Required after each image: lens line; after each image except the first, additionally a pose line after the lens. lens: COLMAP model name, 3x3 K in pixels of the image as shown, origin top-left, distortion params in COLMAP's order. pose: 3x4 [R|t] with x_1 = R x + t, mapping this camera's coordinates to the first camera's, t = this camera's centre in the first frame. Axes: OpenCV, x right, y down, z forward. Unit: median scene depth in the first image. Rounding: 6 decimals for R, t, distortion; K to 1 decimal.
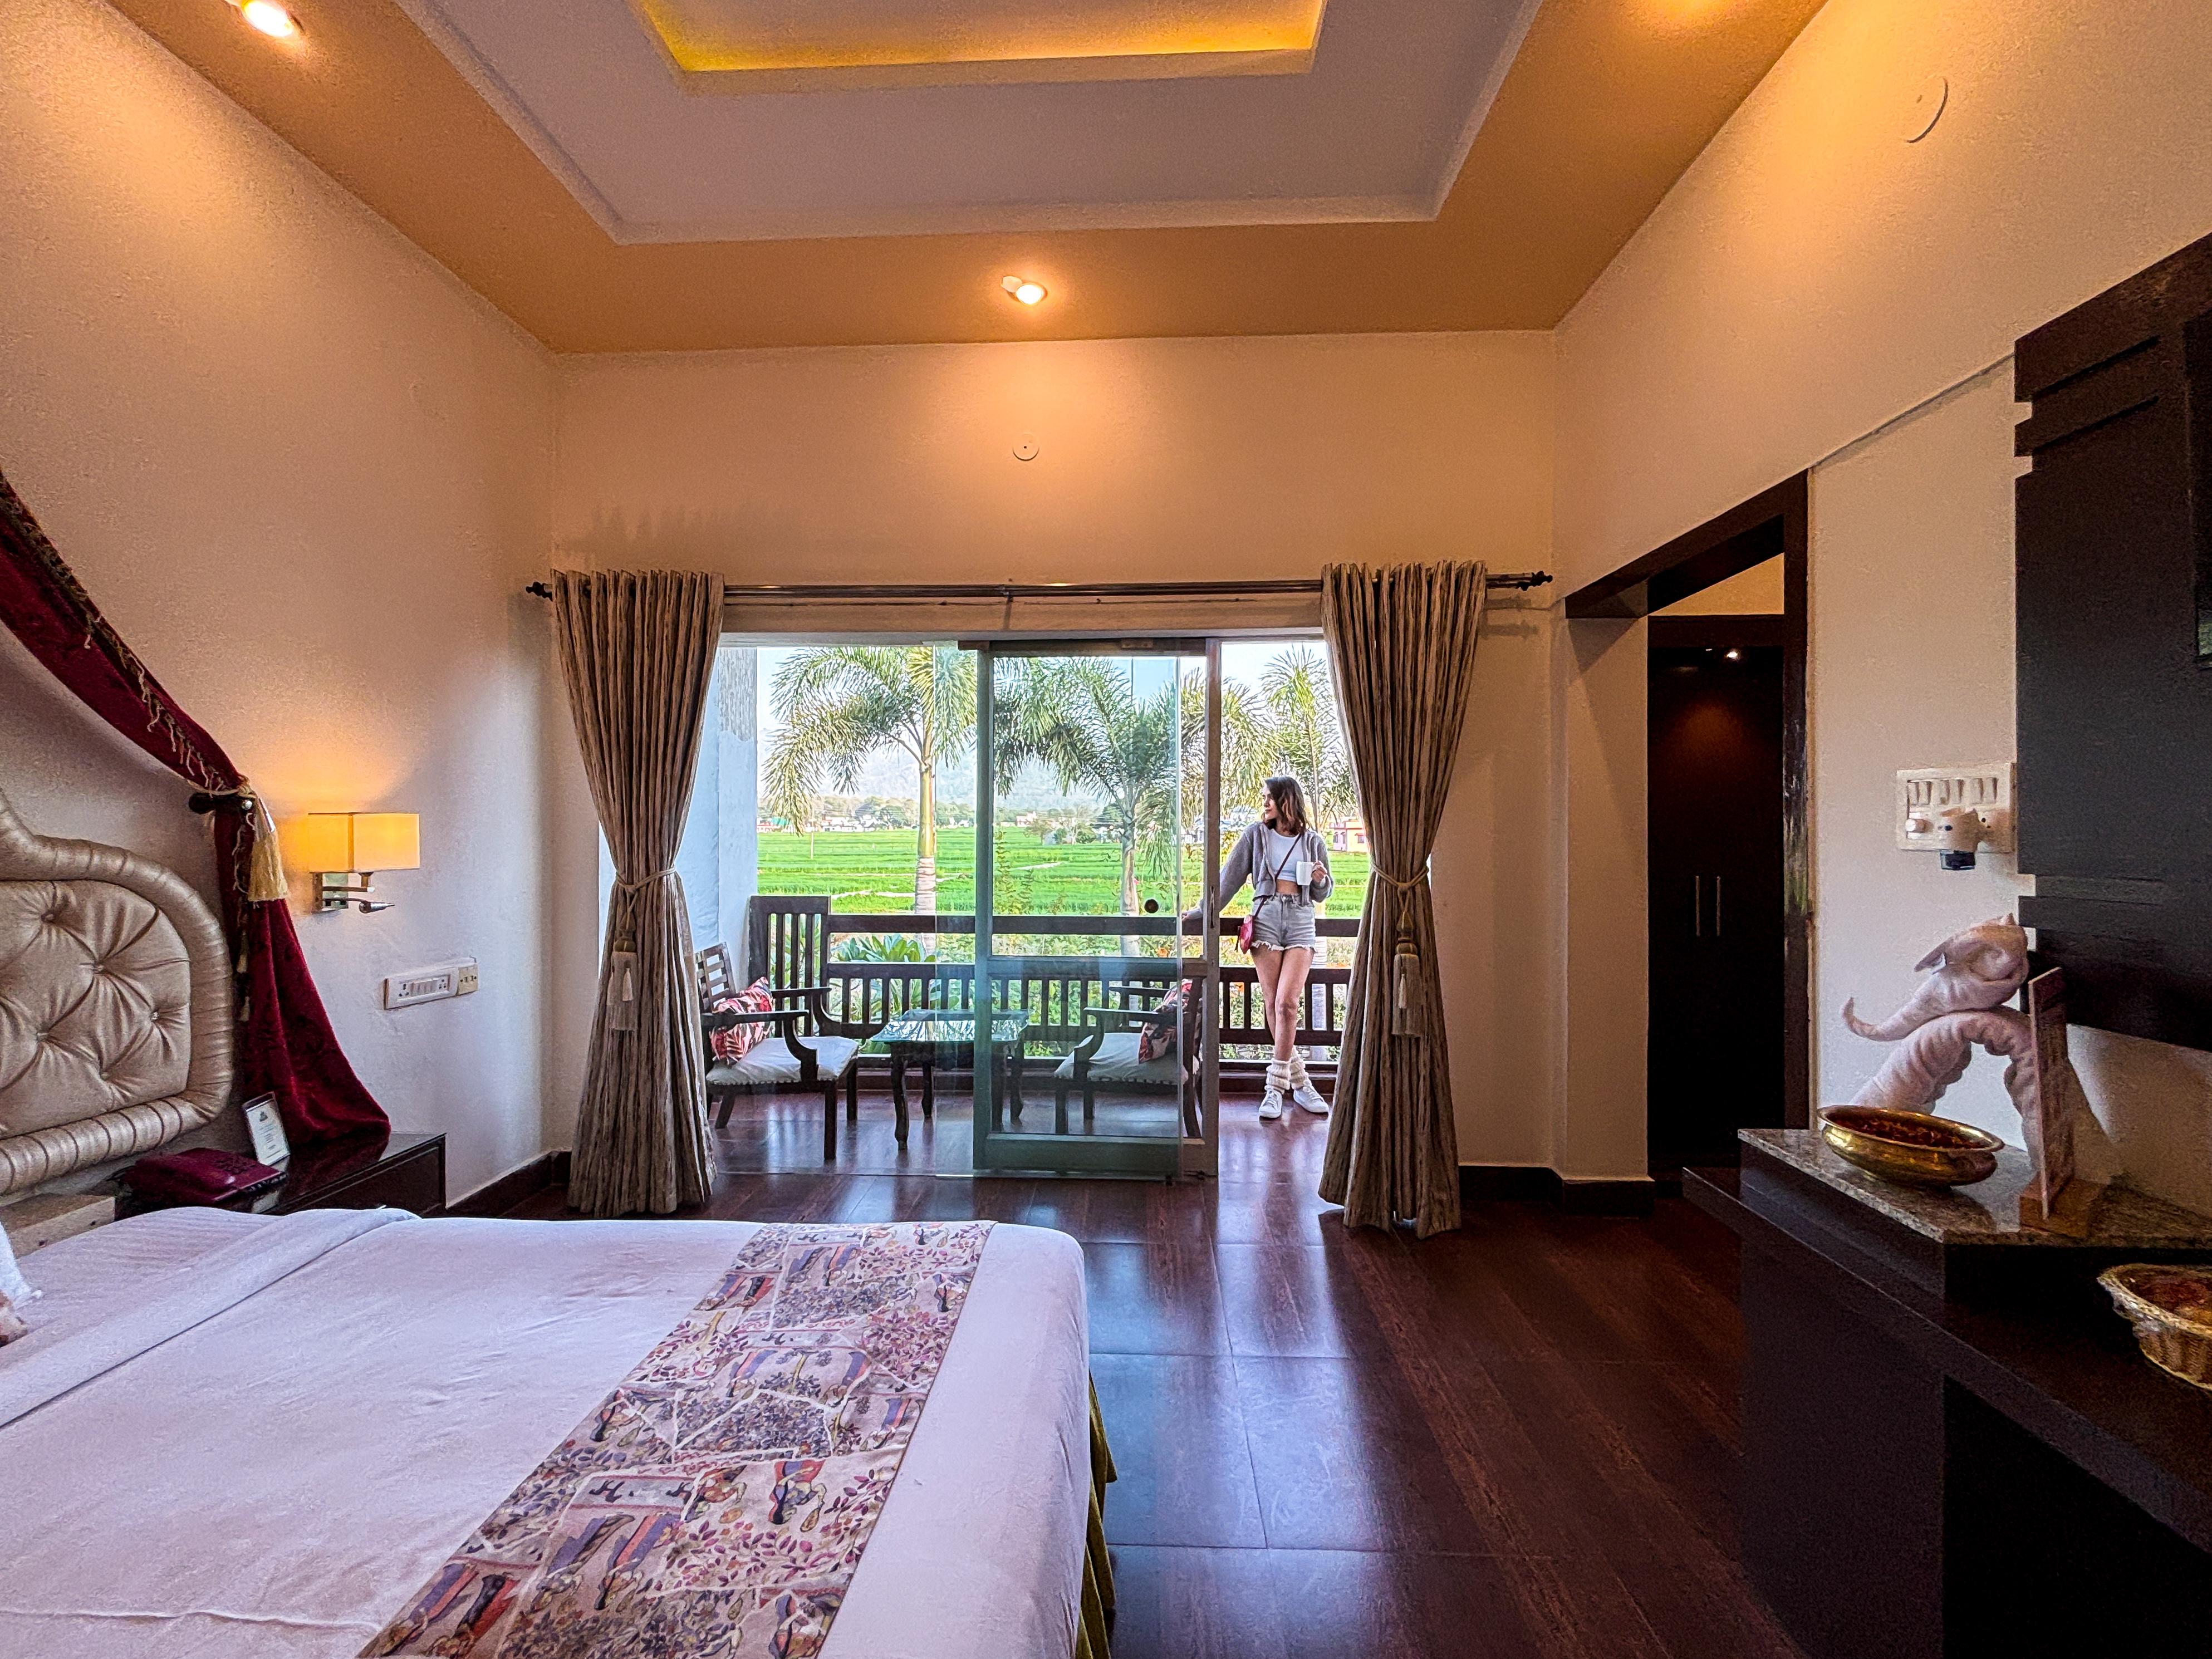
lens RADIAL K [[903.2, 0, 1102.7], [0, 903.2, 824.0], [0, 0, 1]] dist [-0.013826, 0.007830]
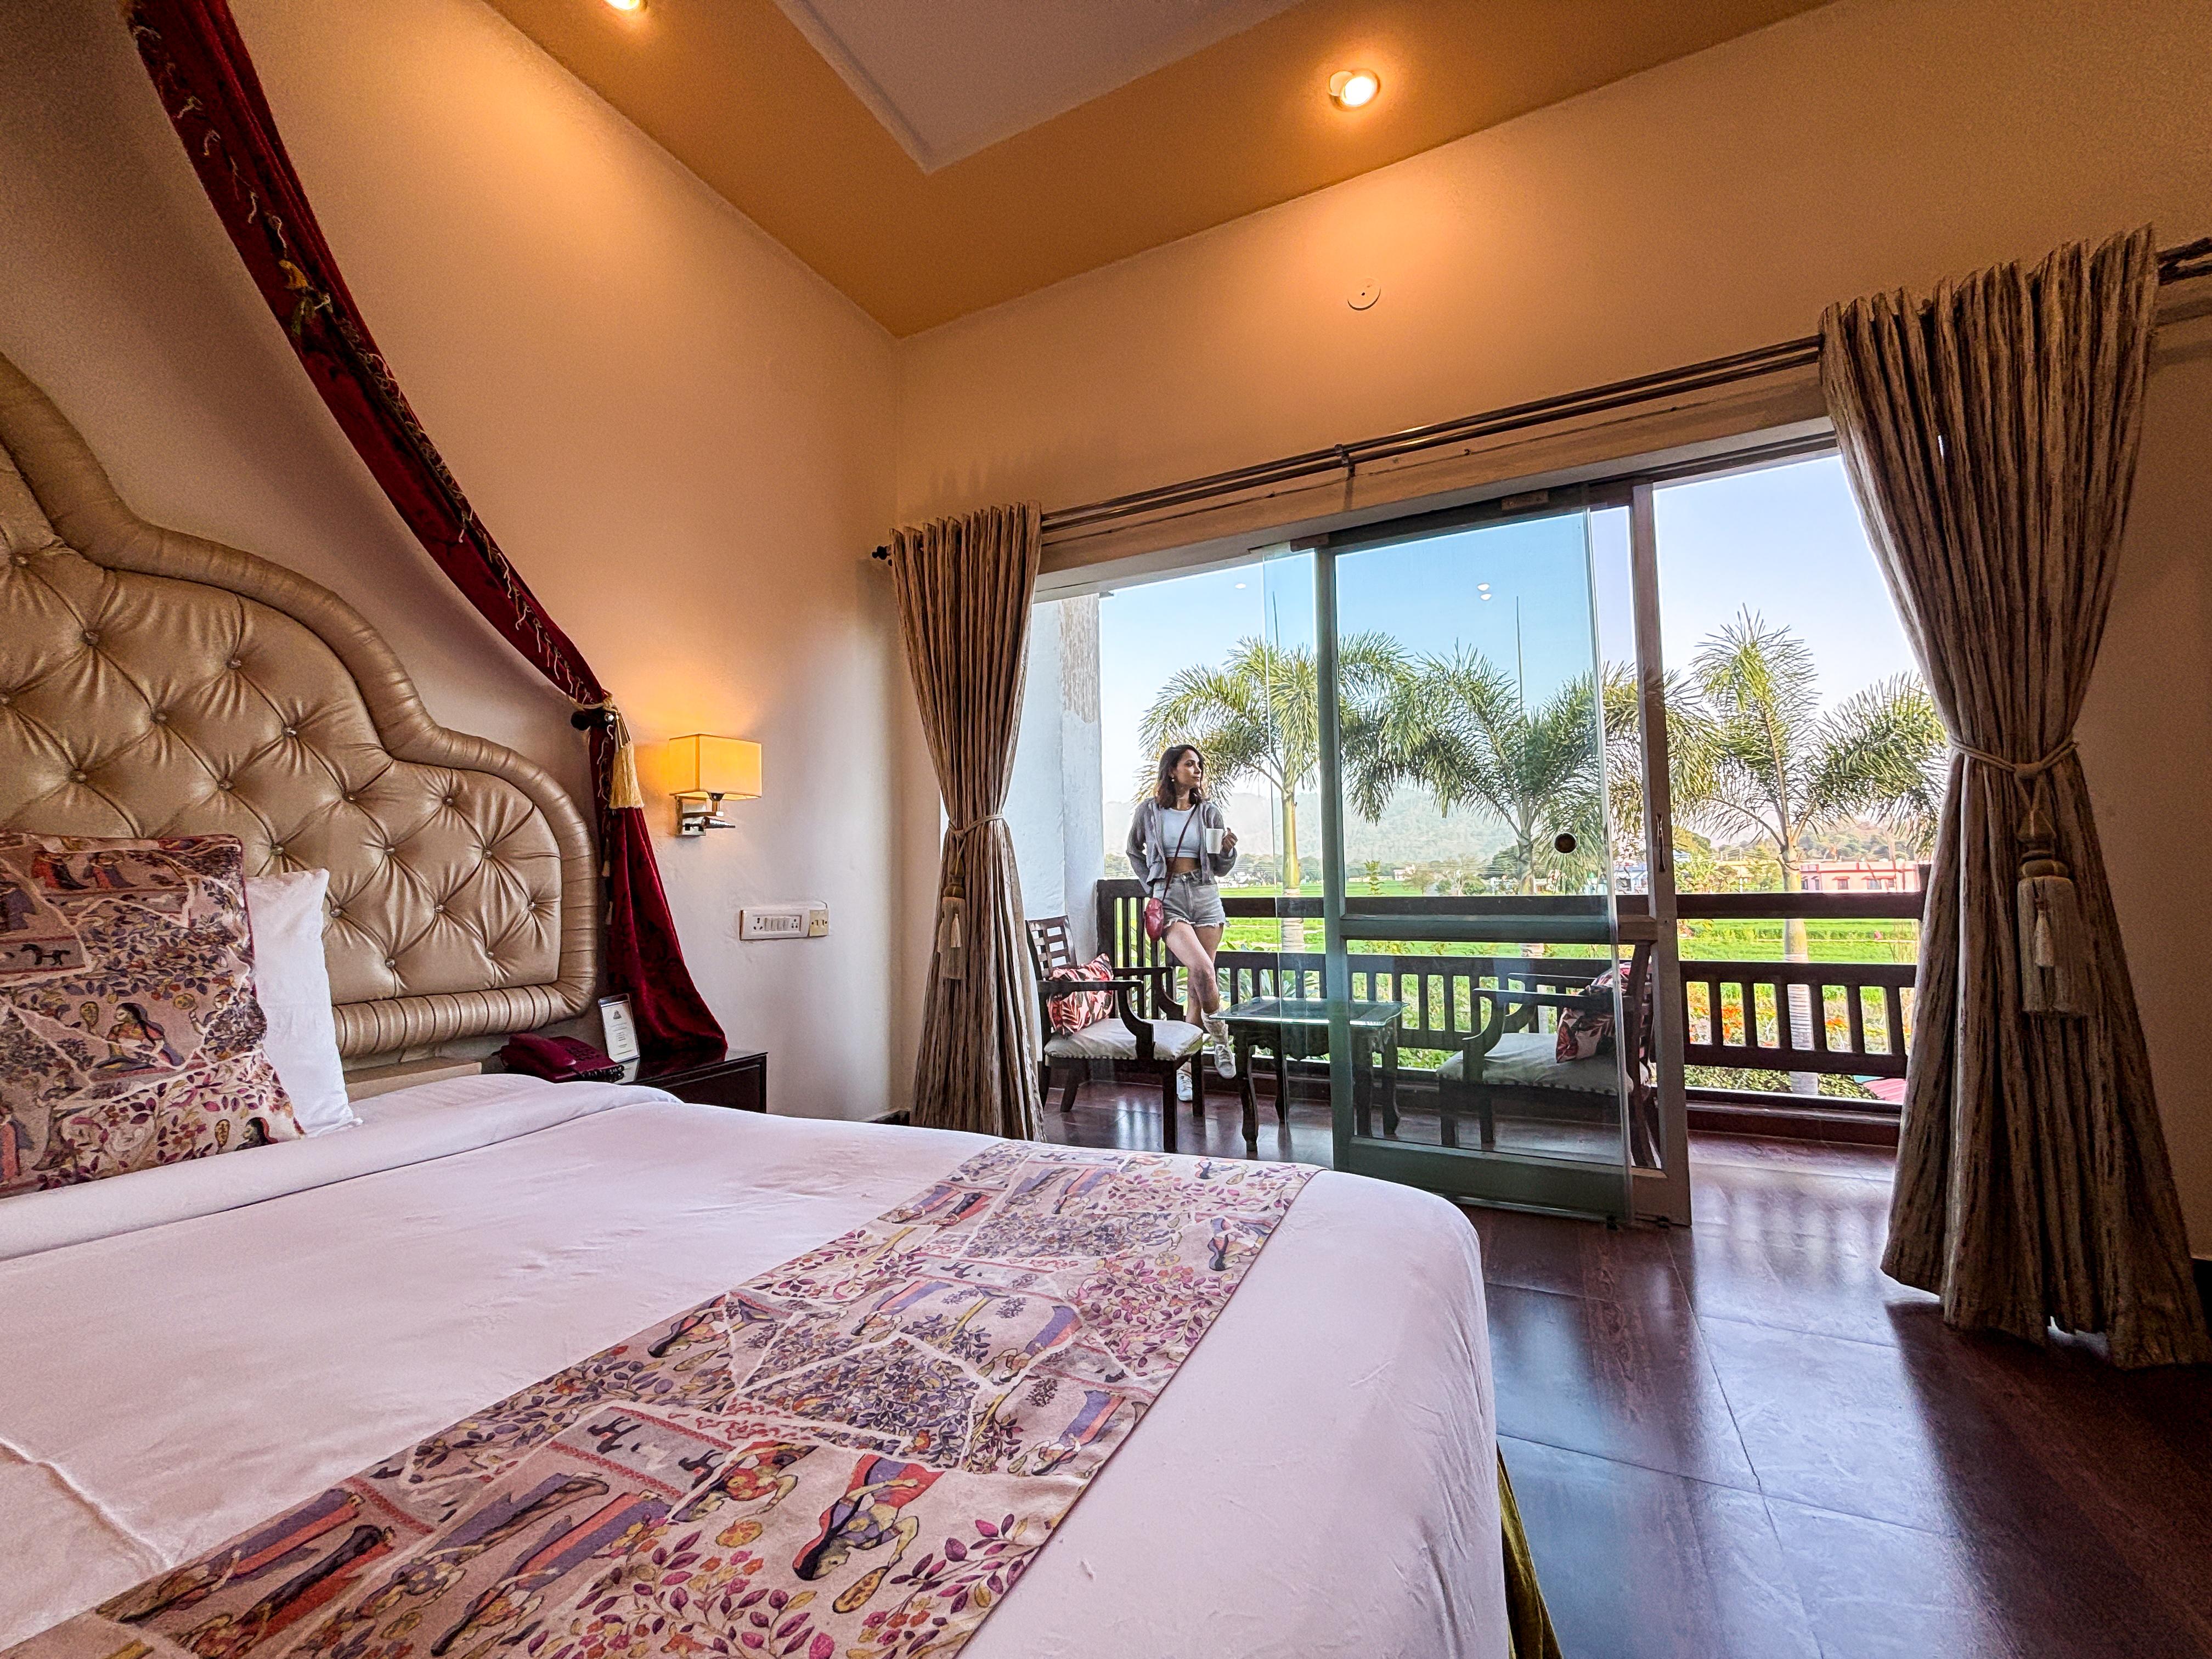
lens RADIAL K [[886.3, 0, 1103.1], [0, 886.3, 824.7], [0, 0, 1]] dist [0.001265, -0.000179]
pose [[0.915463, -0.046083, -0.399754, -0.000914], [0.020709, 0.997500, -0.067565, 0.147505], [0.401869, 0.053575, 0.914129, 0.218047]]
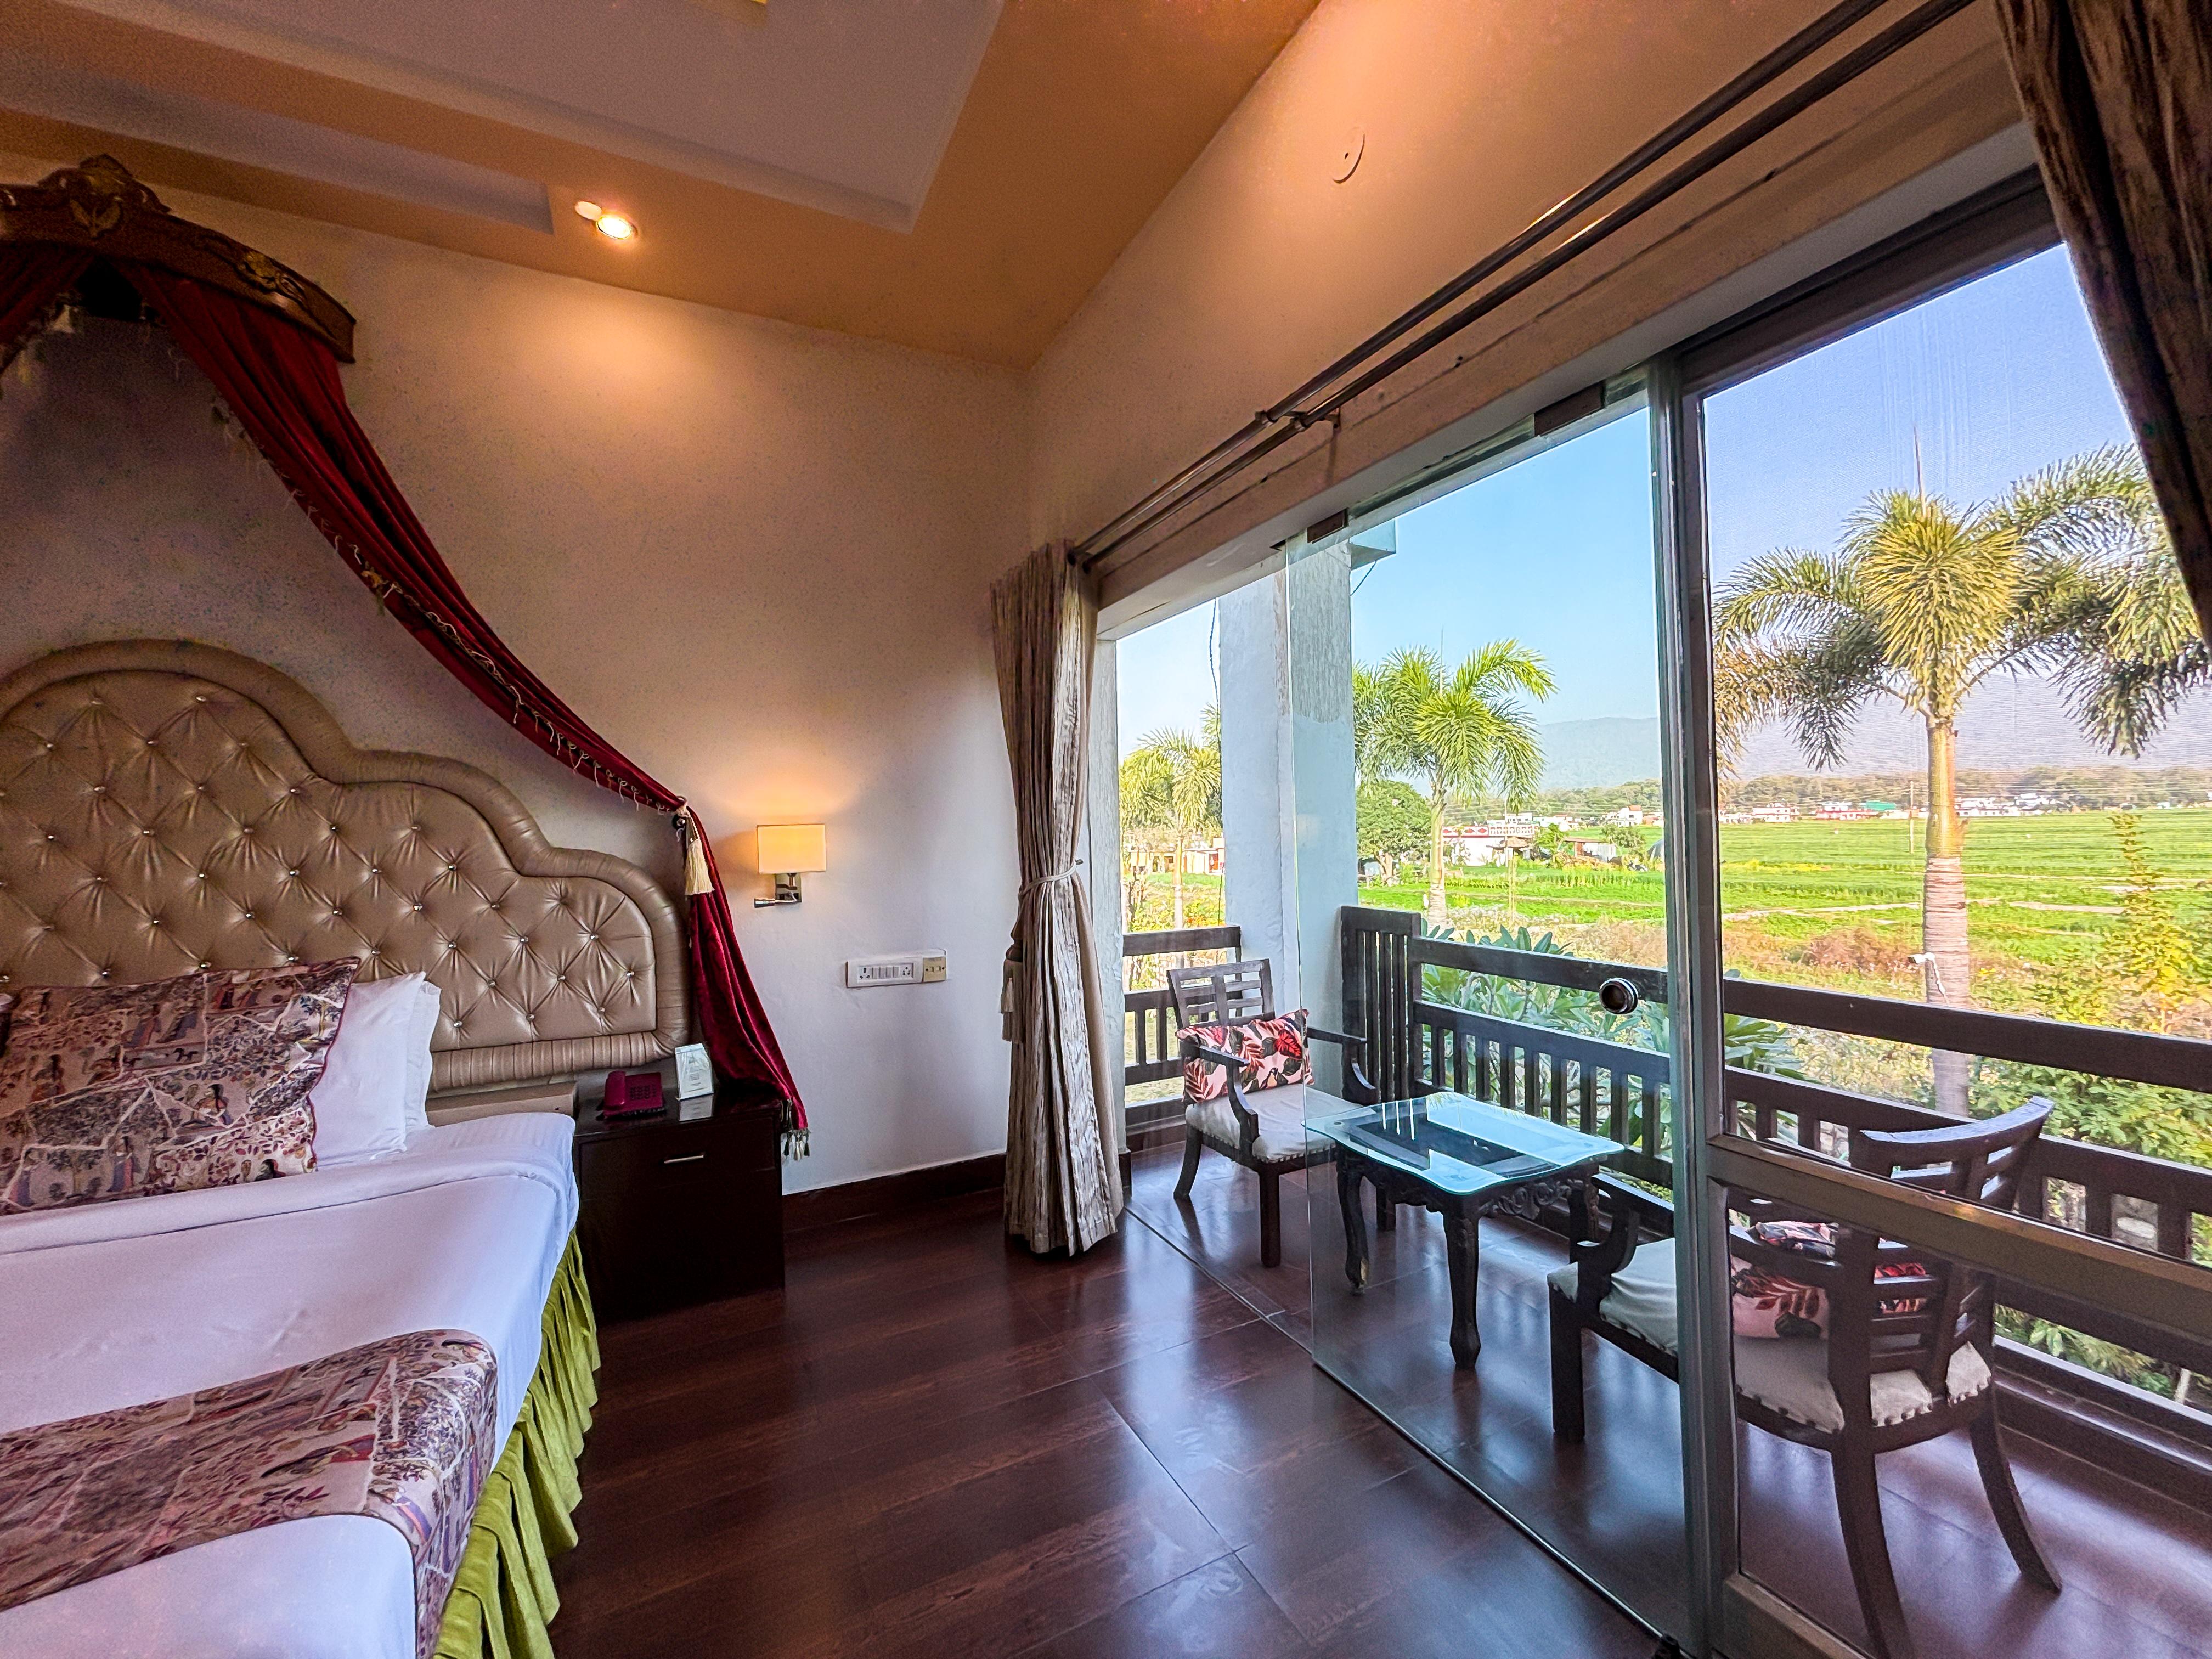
lens RADIAL K [[888.7, 0, 1102.9], [0, 888.7, 823.7], [0, 0, 1]] dist [-0.000207, 0.000324]
pose [[0.482881, -0.018564, -0.875489, 0.392868], [0.026080, 0.999637, -0.006812, 0.004457], [0.875298, -0.019544, 0.483190, 0.712260]]
